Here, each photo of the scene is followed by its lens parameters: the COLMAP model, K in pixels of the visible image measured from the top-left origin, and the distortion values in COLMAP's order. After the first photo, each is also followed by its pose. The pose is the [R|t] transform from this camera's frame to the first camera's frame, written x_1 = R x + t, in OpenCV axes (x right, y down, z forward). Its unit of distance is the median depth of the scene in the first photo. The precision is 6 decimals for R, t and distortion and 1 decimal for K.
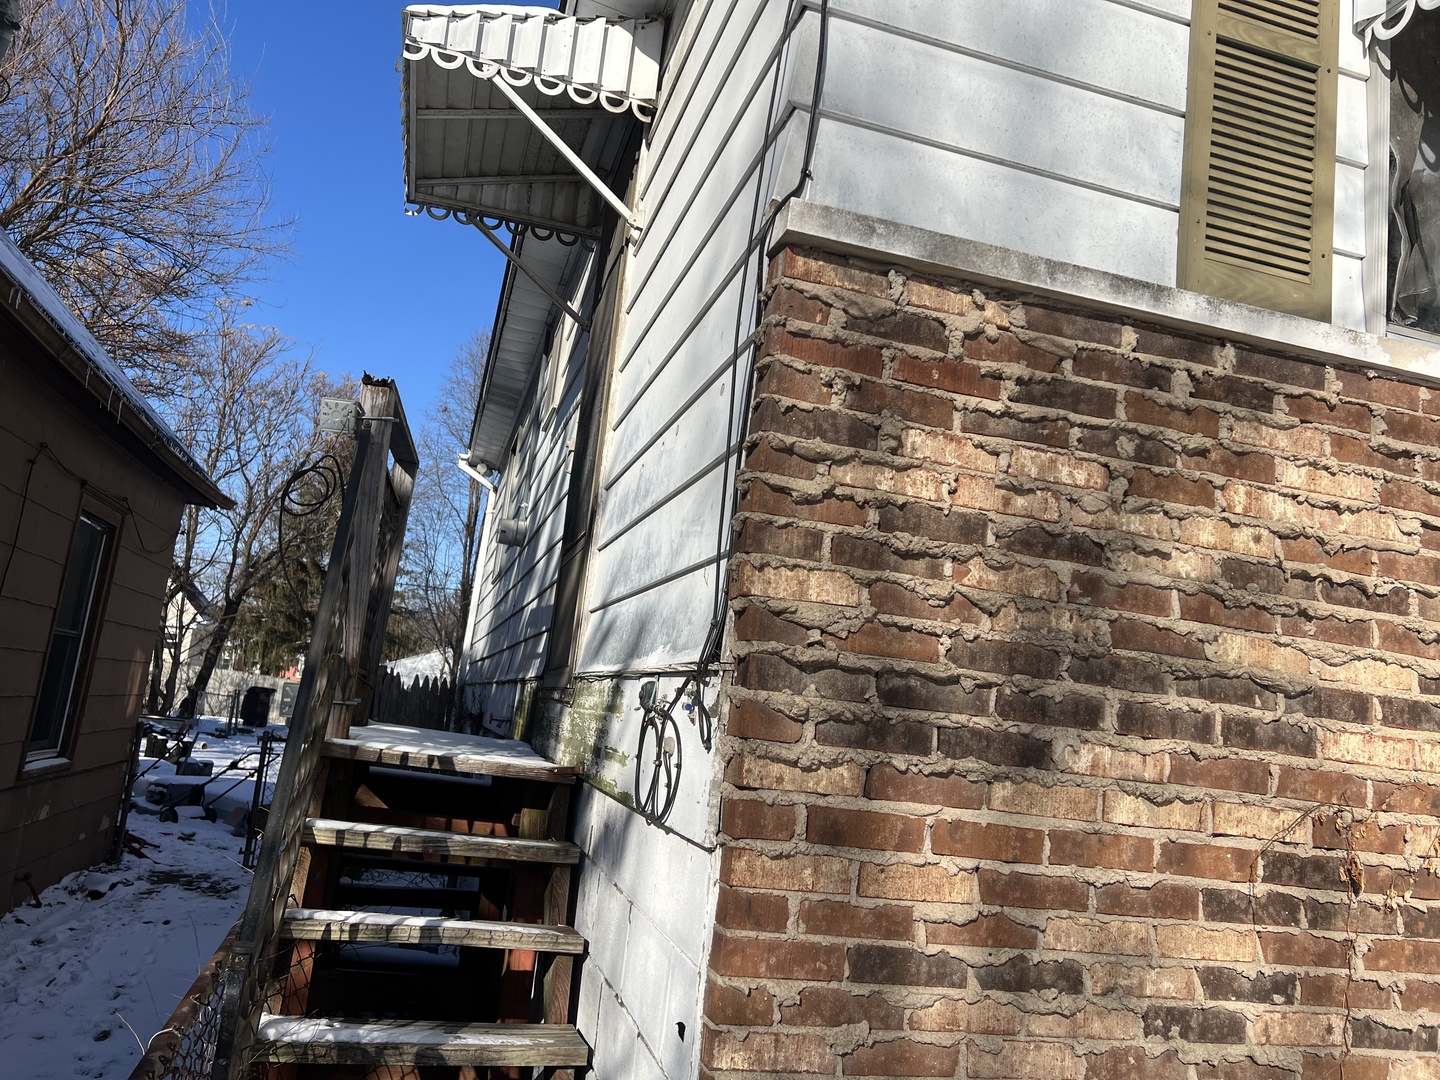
lens RADIAL K [[1077.5, 0, 715.9], [0, 1077.5, 540.5], [0, 0, 1]] dist [0.041571, -0.044628]
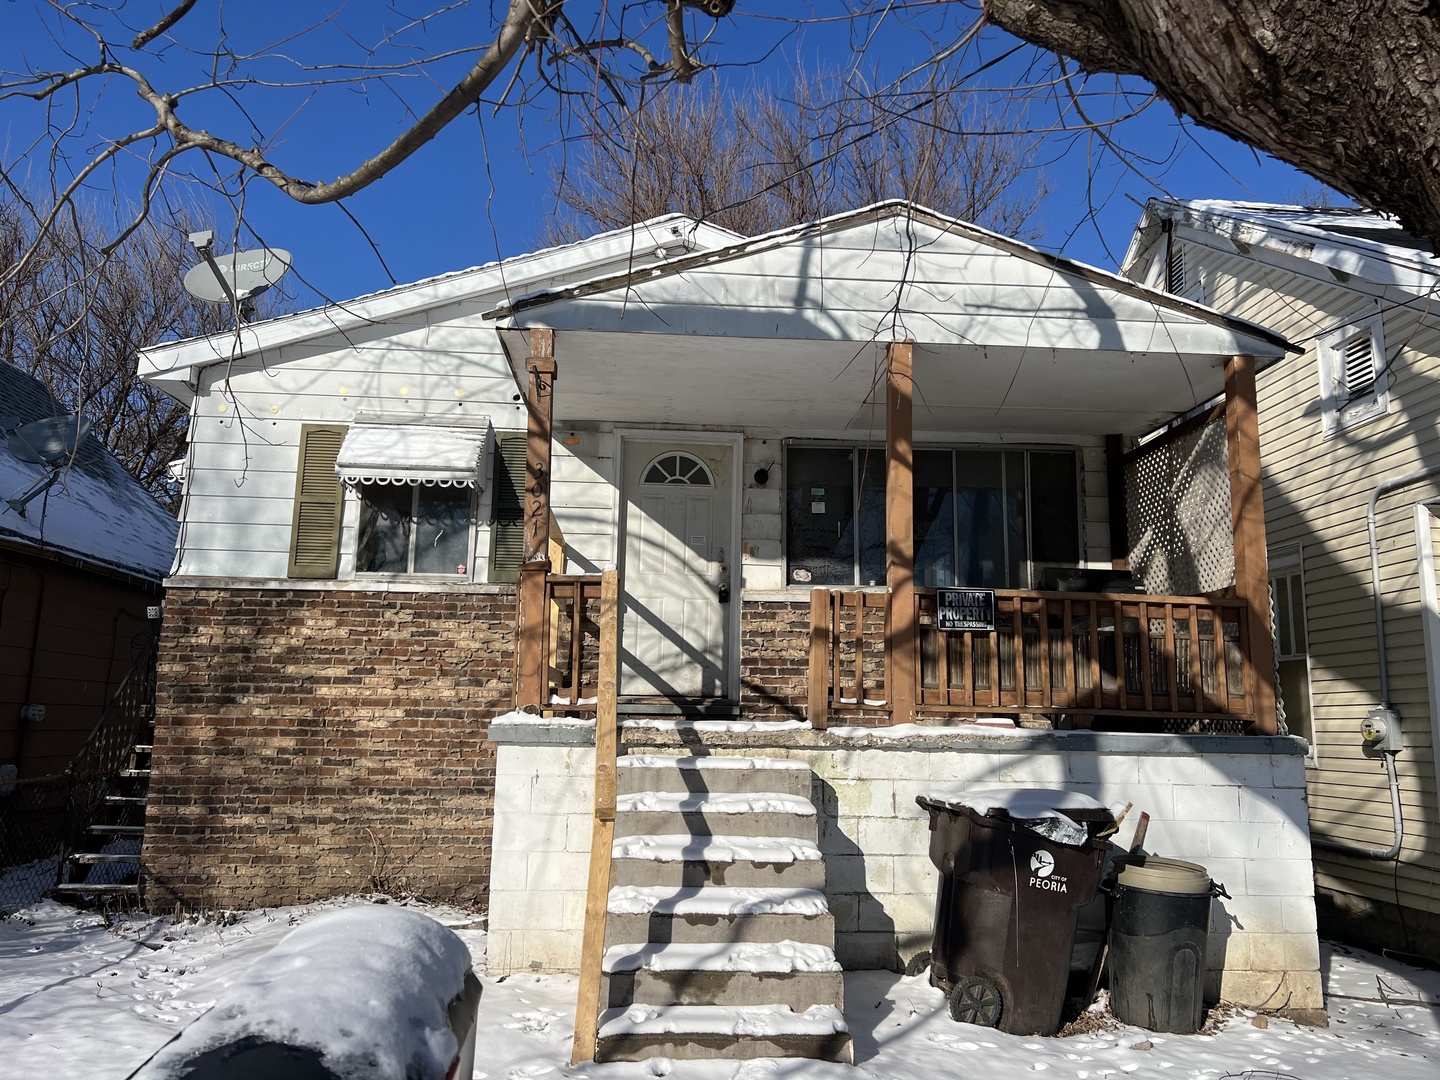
lens RADIAL K [[1077.5, 0, 721.5], [0, 1077.5, 534.3], [0, 0, 1]] dist [0.041571, -0.044628]
pose [[0.975314, -0.128413, -0.179649, 2.860868], [0.124821, 0.991688, -0.031203, -0.072006], [0.182163, 0.008009, 0.983236, -2.688191]]
